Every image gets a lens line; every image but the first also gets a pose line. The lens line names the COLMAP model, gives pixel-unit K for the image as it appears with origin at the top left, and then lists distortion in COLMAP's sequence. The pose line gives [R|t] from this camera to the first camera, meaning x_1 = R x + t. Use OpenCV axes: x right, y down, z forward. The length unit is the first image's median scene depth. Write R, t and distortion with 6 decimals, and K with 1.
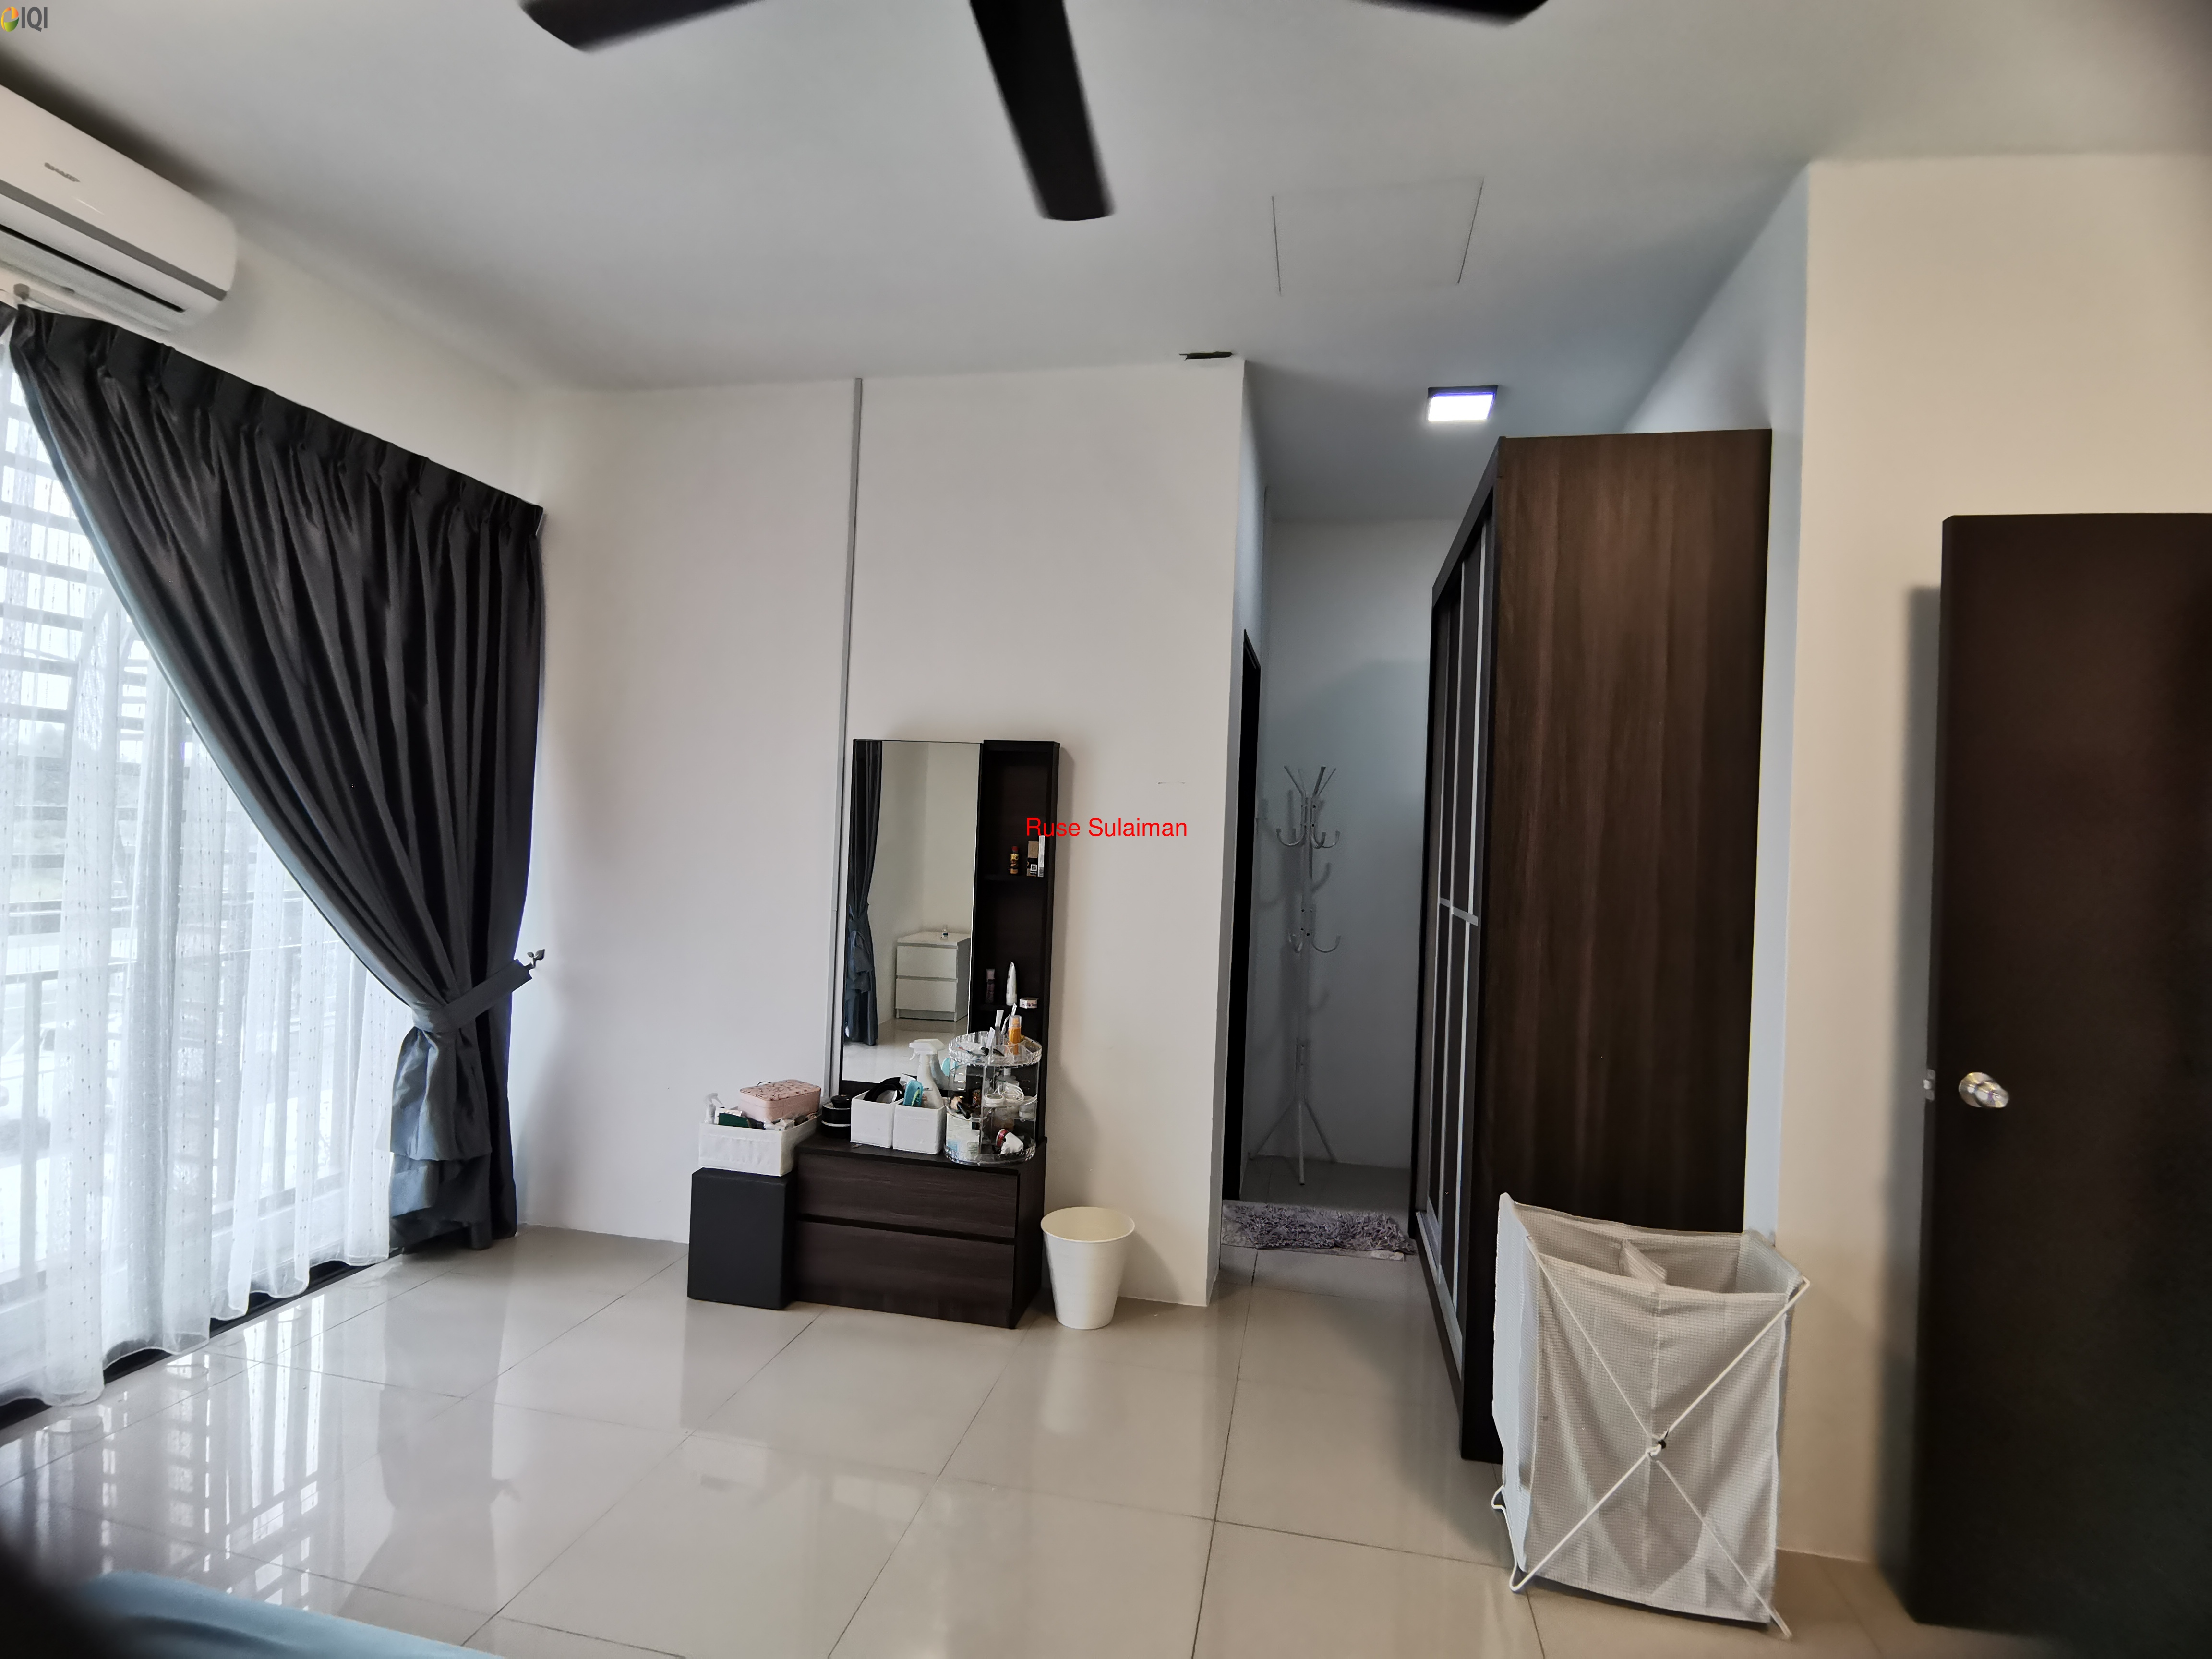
lens RADIAL K [[1094.6, 0, 1098.4], [0, 1094.6, 831.9], [0, 0, 1]] dist [-0.000675, -0.011720]
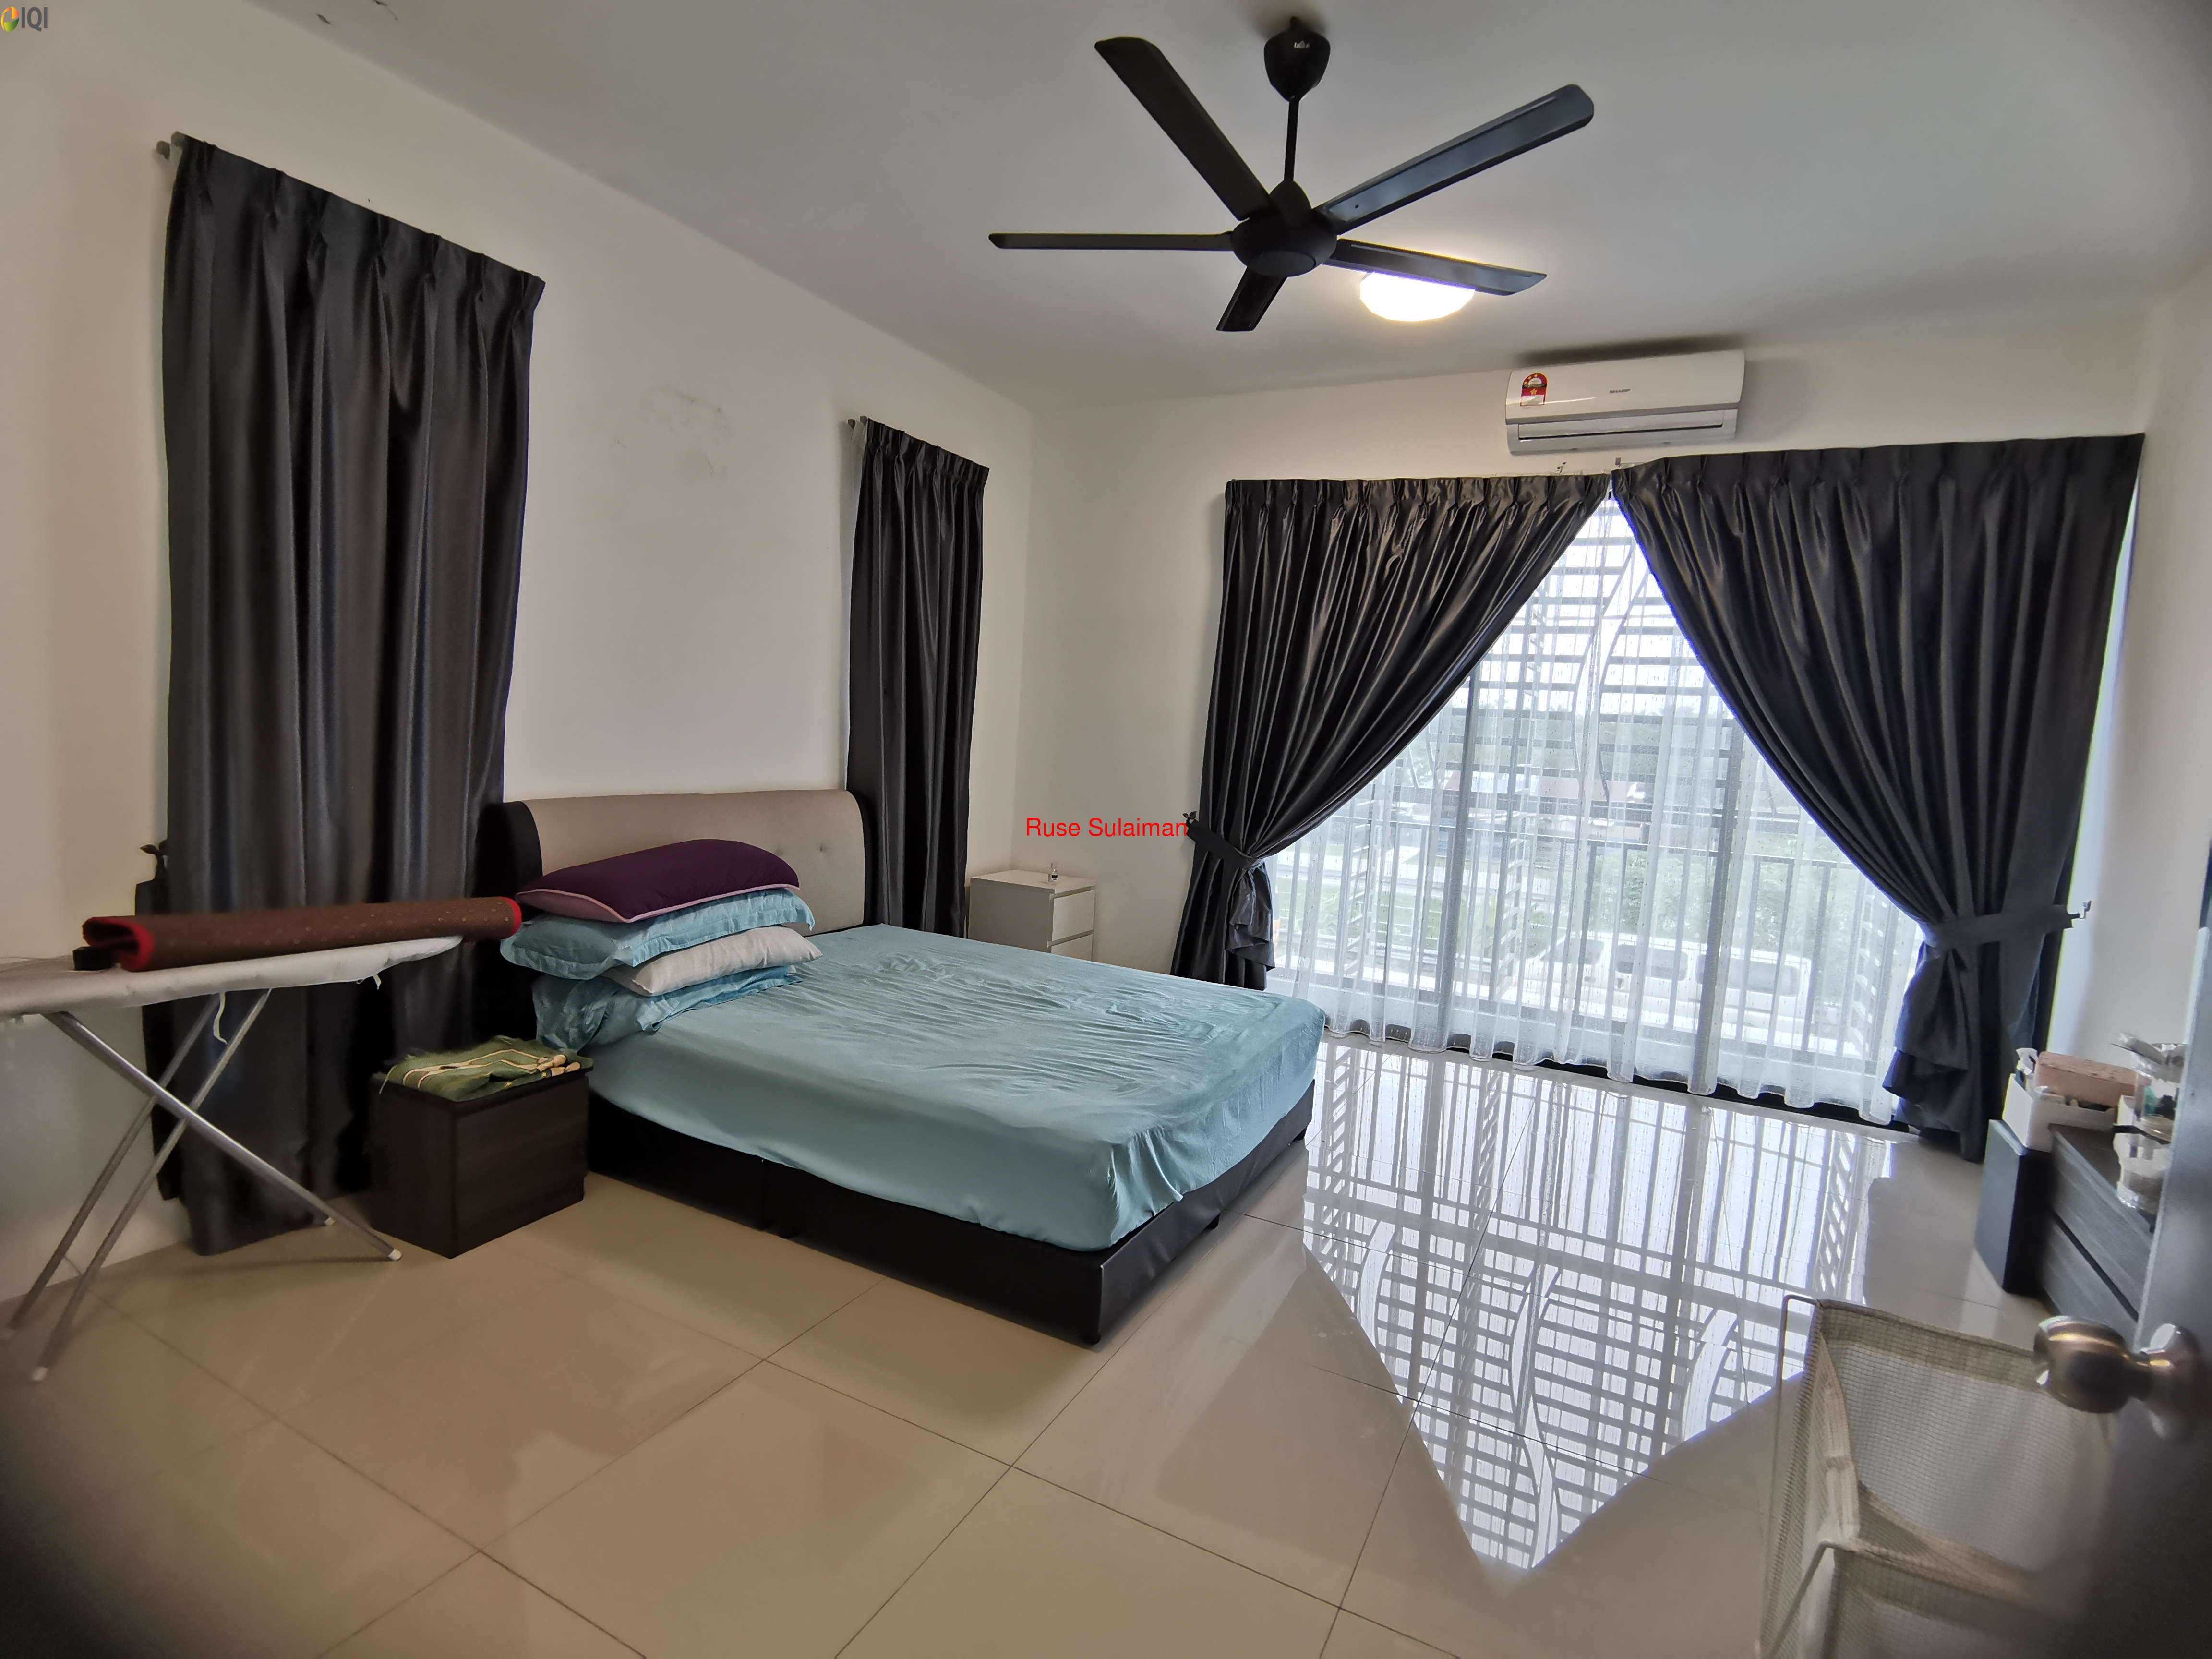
lens RADIAL K [[1094.6, 0, 1098.4], [0, 1094.6, 831.9], [0, 0, 1]] dist [-0.000675, -0.011720]
pose [[-0.270273, 0.052869, -0.961331, 0.722188], [-0.058019, 0.995782, 0.071076, 0.032955], [0.961034, 0.074986, -0.266065, 0.453138]]
